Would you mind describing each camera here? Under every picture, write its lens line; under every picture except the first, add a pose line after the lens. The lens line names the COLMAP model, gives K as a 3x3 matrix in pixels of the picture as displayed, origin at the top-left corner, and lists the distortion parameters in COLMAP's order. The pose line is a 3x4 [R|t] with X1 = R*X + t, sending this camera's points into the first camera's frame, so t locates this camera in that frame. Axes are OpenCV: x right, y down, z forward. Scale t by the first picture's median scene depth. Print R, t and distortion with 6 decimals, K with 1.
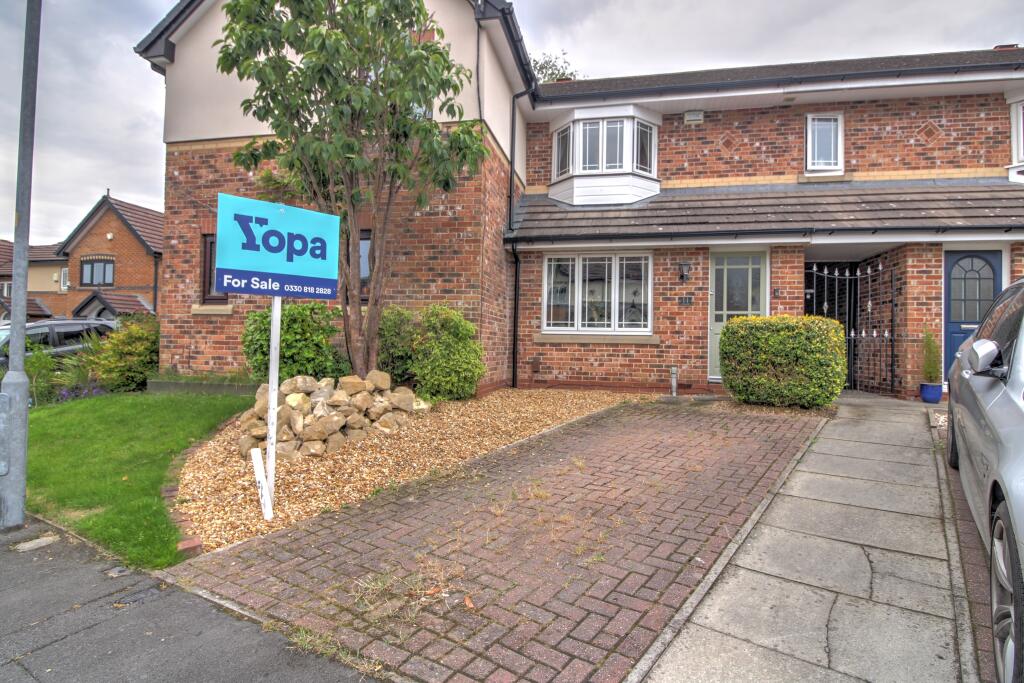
lens RADIAL K [[525.6, 0, 512.0], [0, 525.6, 341.5], [0, 0, 1]] dist [0.000868, 0.000058]
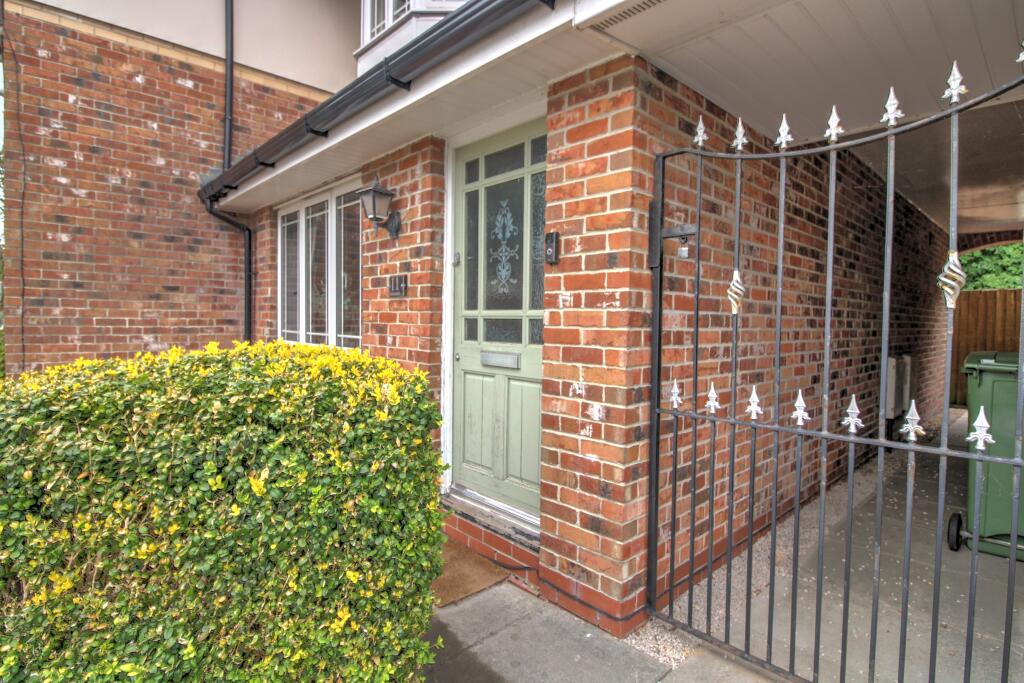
lens RADIAL K [[525.6, 0, 512.0], [0, 525.6, 341.5], [0, 0, 1]] dist [0.000868, 0.000058]
pose [[0.814916, 0.022548, -0.579140, 0.632596], [-0.003205, 0.999403, 0.034400, -0.049098], [0.579570, -0.026176, 0.814502, 0.727340]]
